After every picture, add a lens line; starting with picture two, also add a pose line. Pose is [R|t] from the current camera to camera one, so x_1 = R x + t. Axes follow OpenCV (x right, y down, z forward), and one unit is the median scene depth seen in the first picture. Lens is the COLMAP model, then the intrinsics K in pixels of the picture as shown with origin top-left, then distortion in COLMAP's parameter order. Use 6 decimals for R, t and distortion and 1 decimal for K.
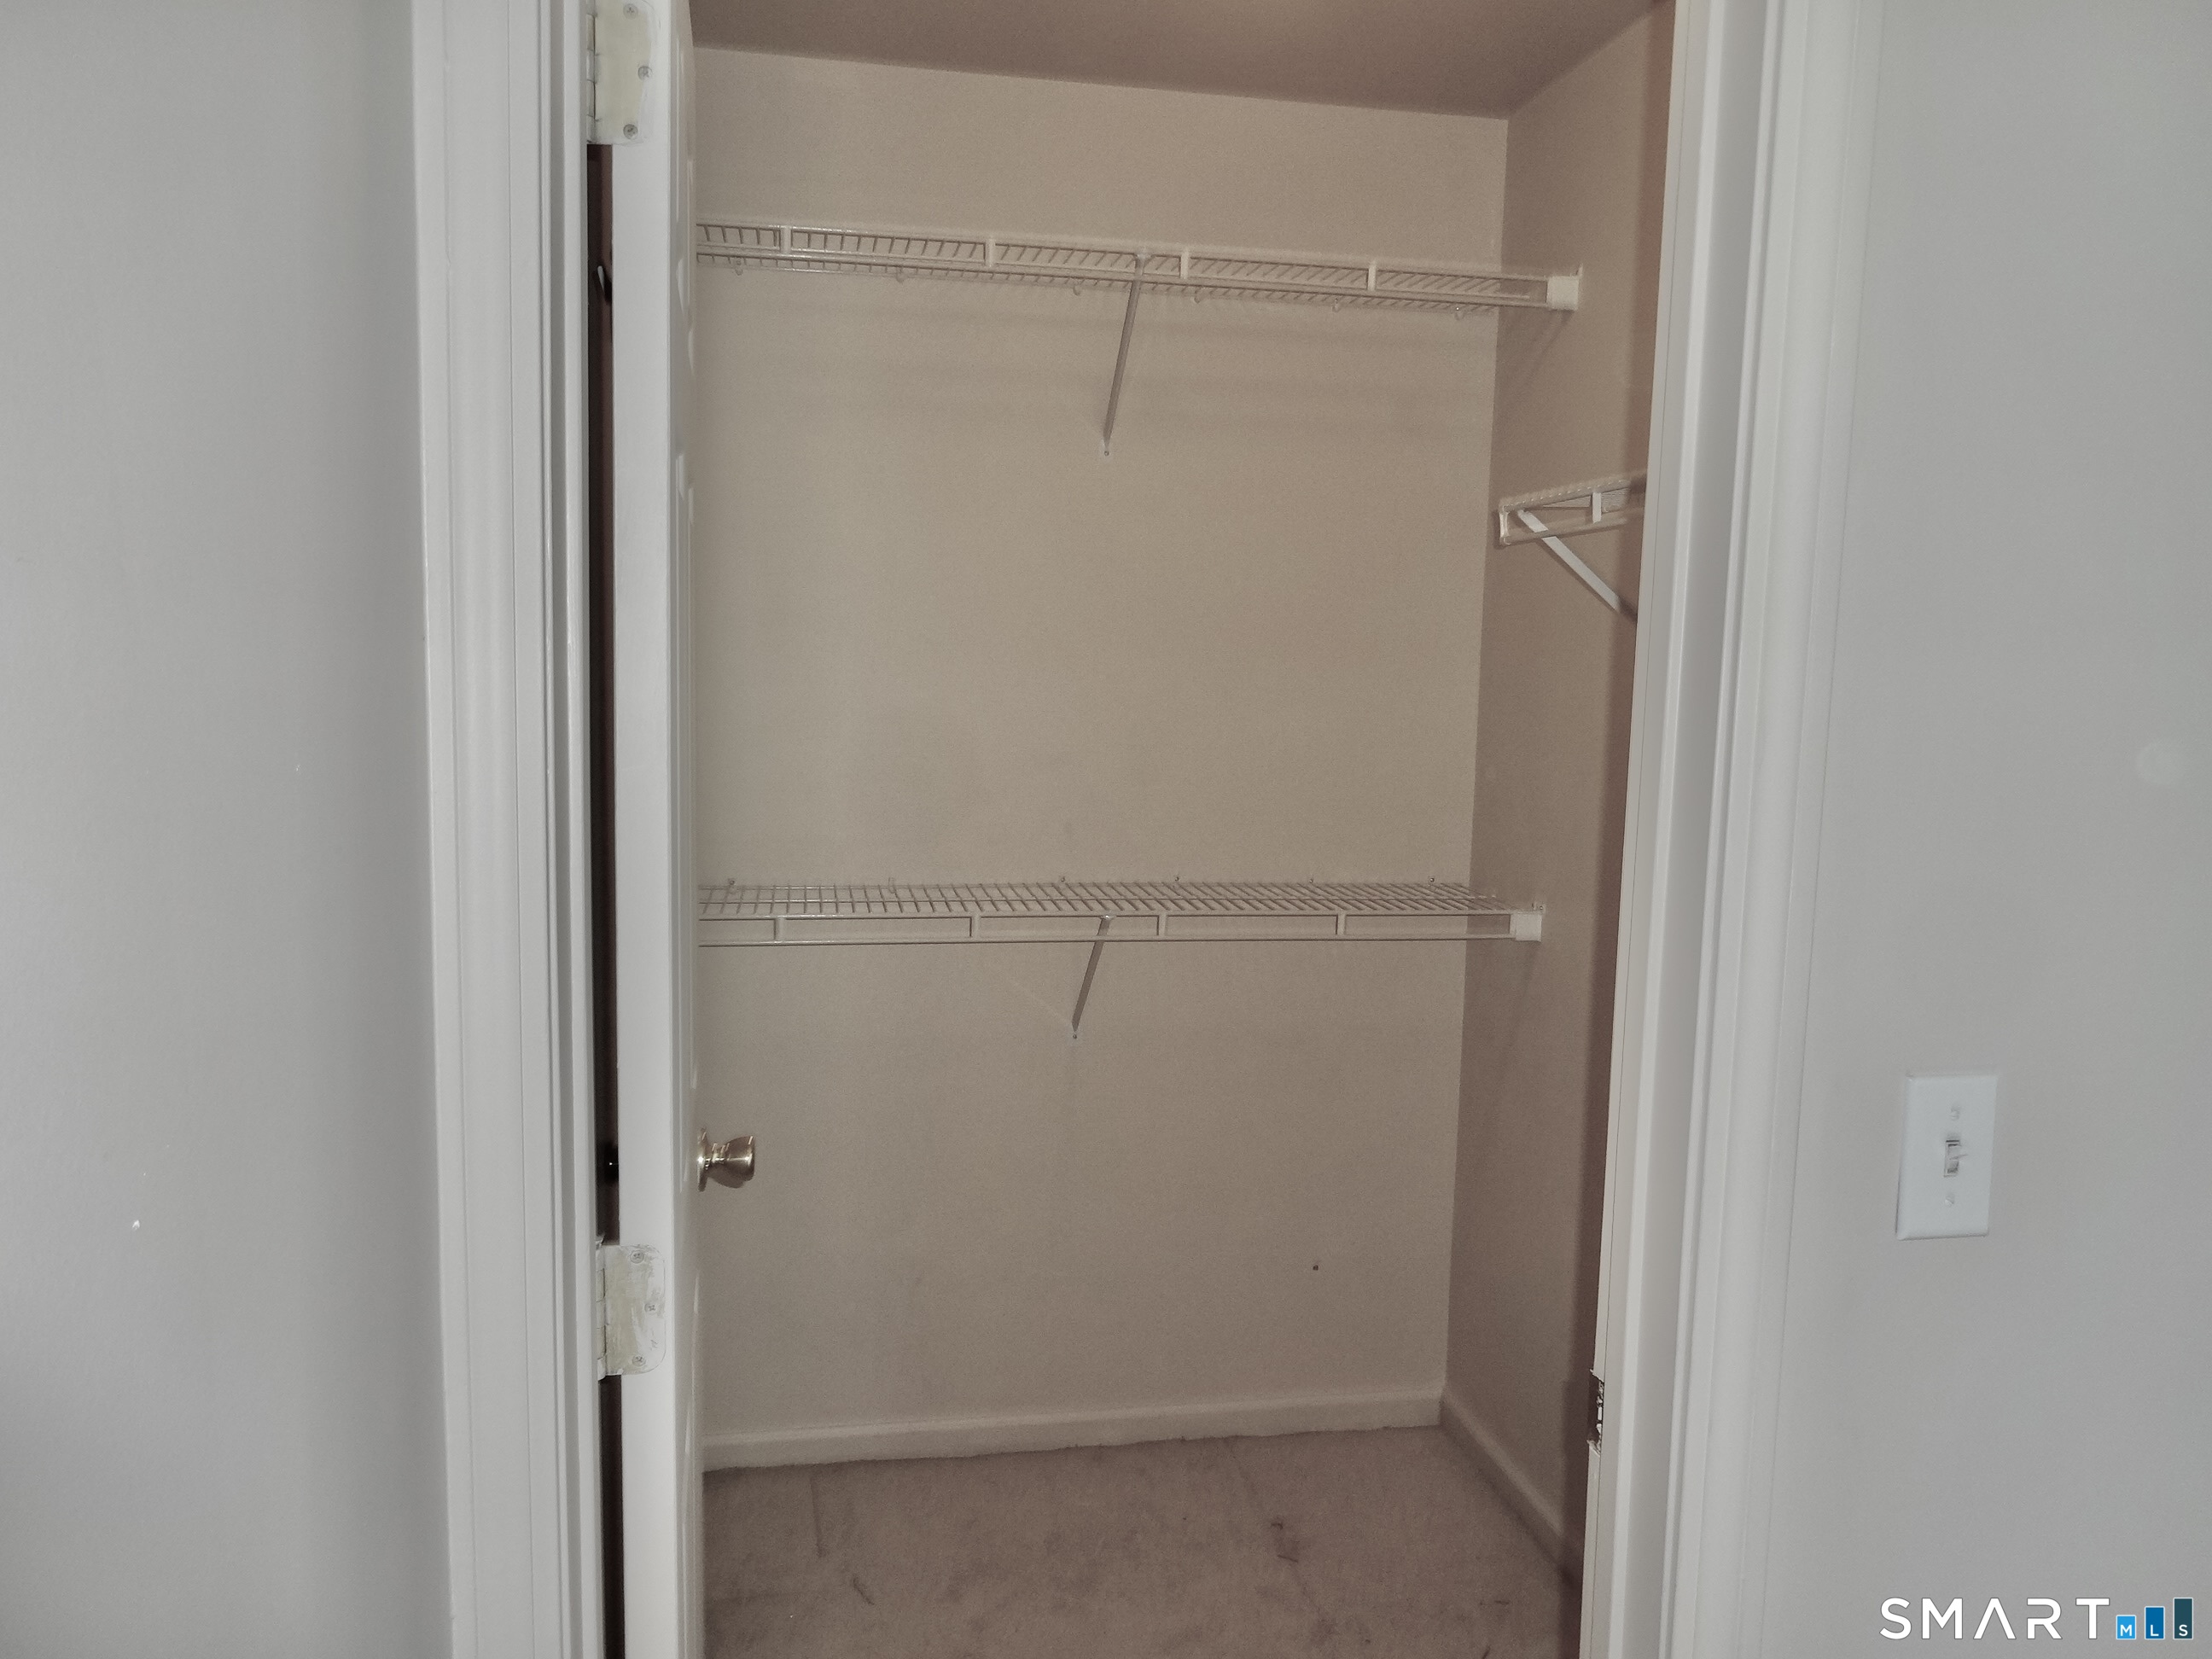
lens RADIAL K [[1663.4, 0, 1106.0], [0, 1663.4, 829.5], [0, 0, 1]] dist [-0.007202, -0.000028]
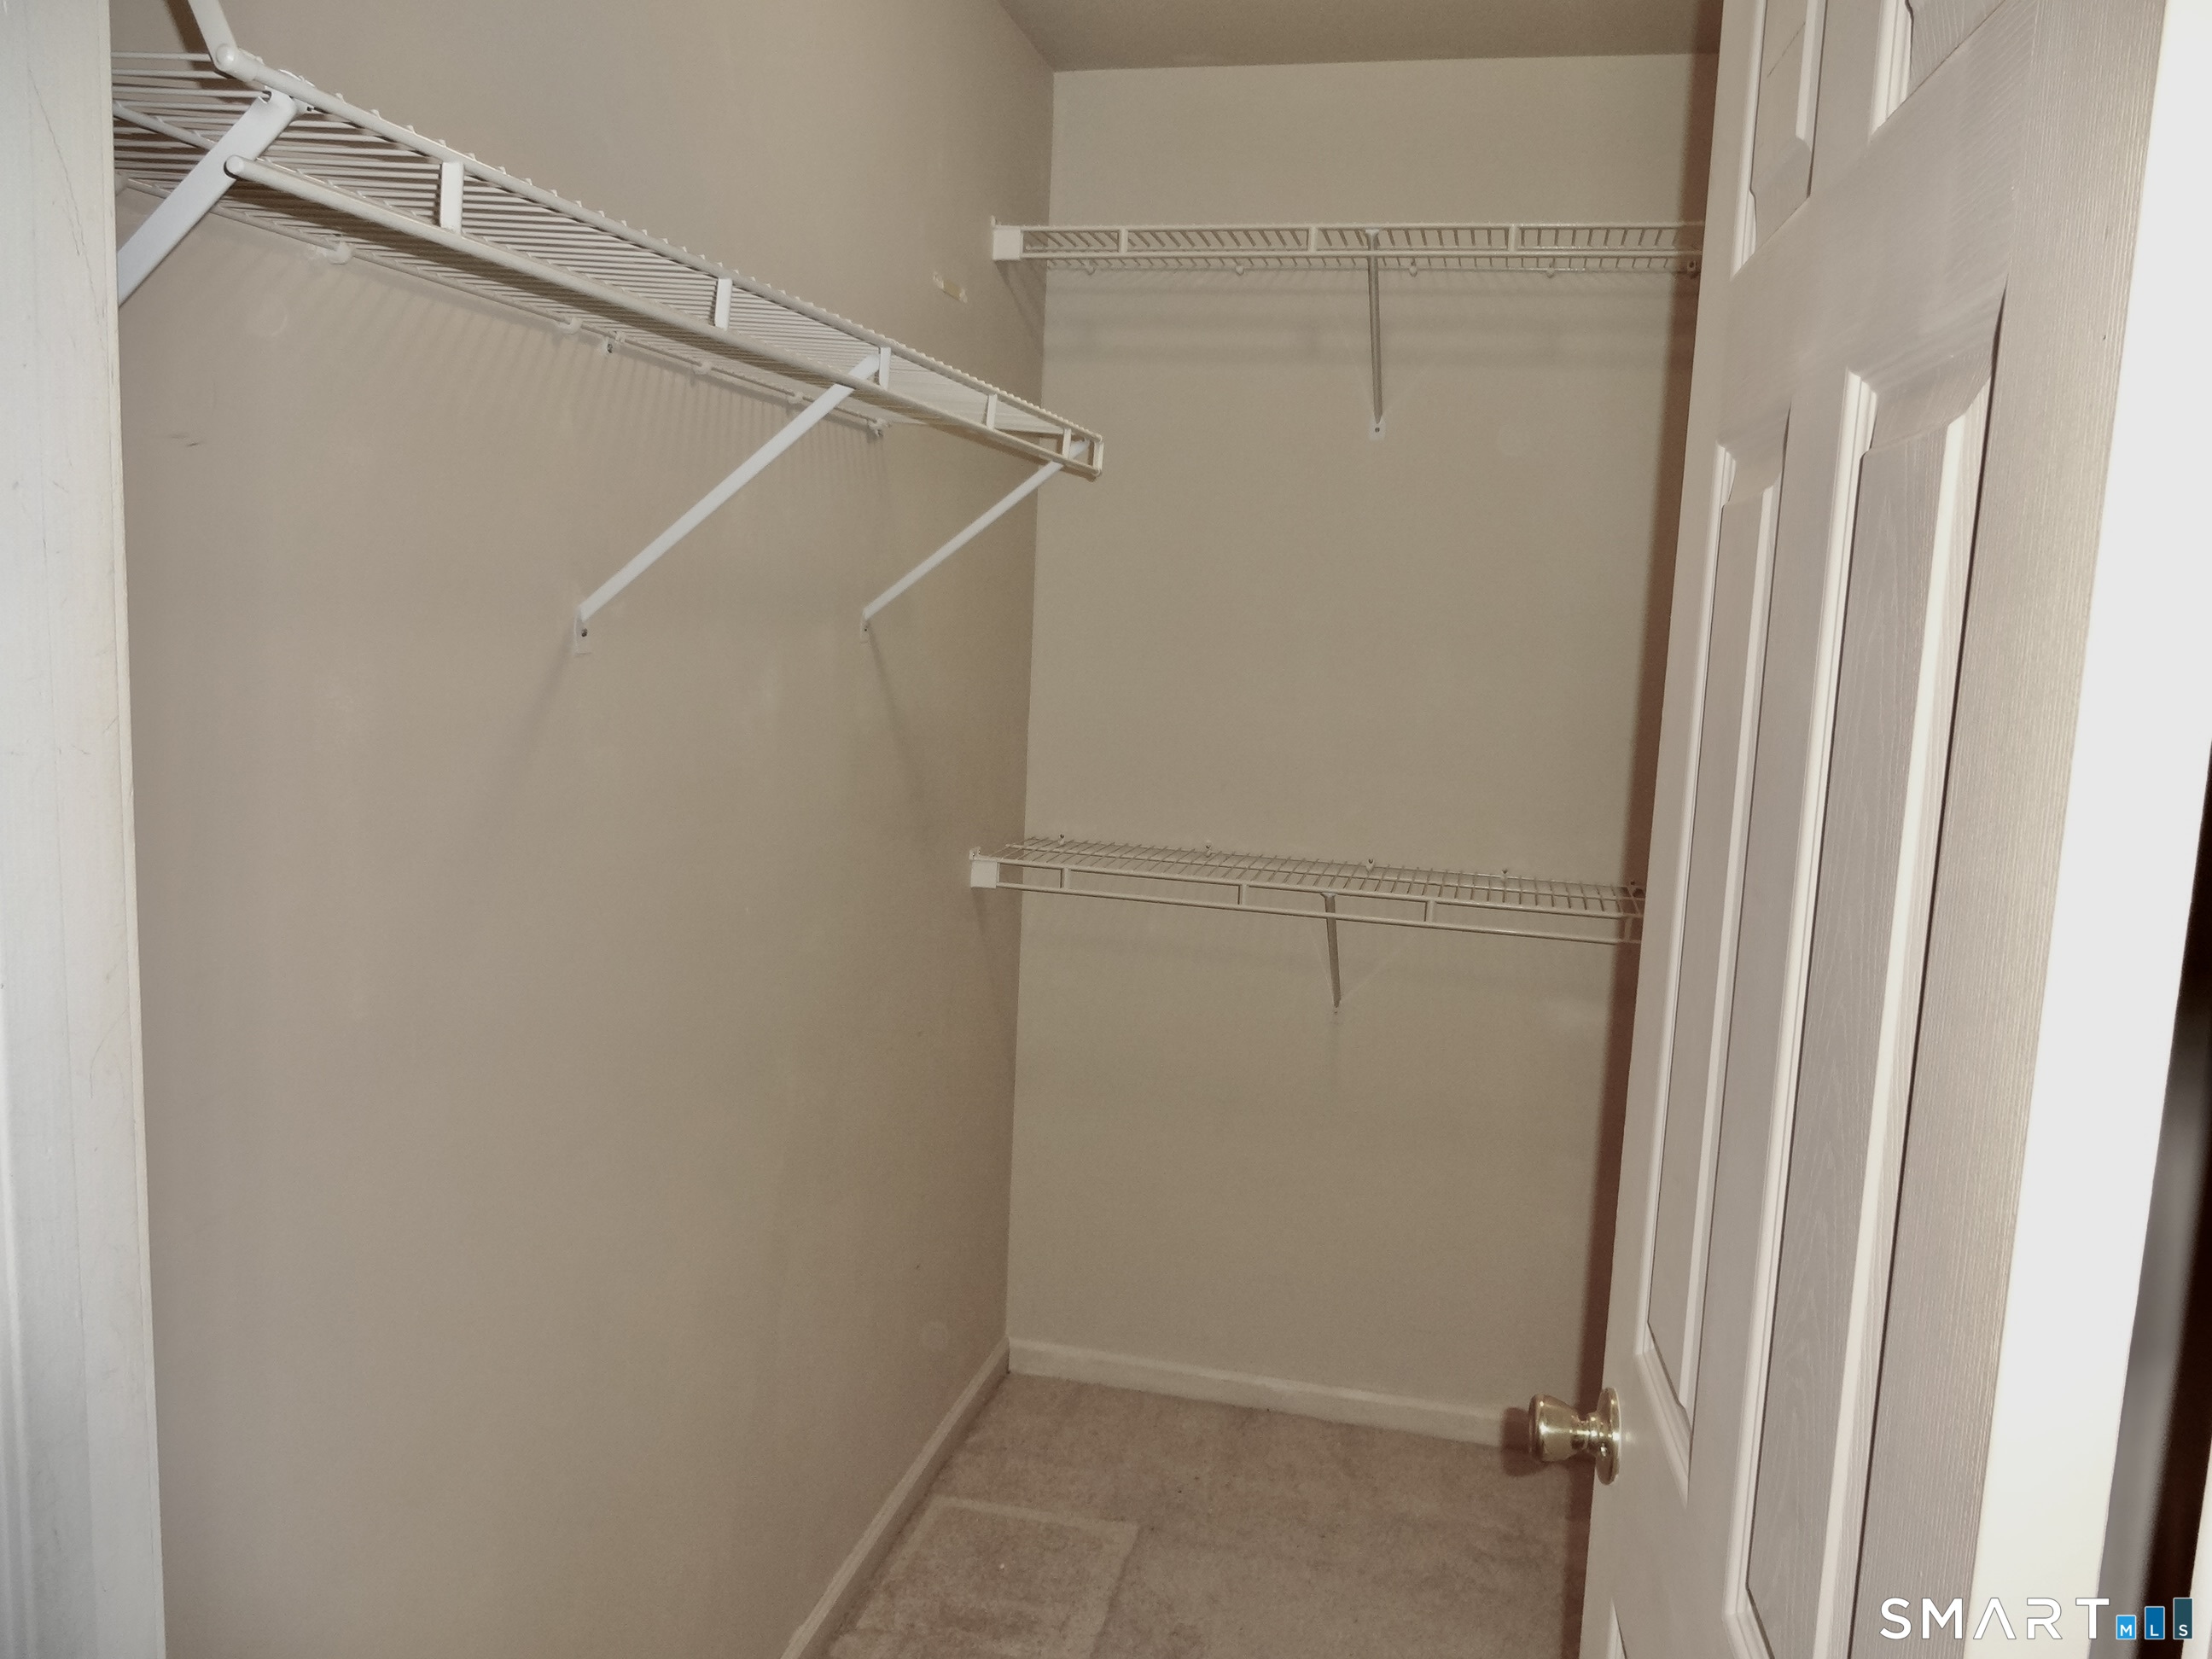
lens RADIAL K [[1641.1, 0, 1106.0], [0, 1641.1, 829.5], [0, 0, 1]] dist [-0.078091, -0.000321]
pose [[0.887924, 0.080111, -0.452961, 0.300585], [-0.077271, 0.996701, 0.024806, -0.000611], [0.453454, 0.012975, 0.891185, 0.058641]]
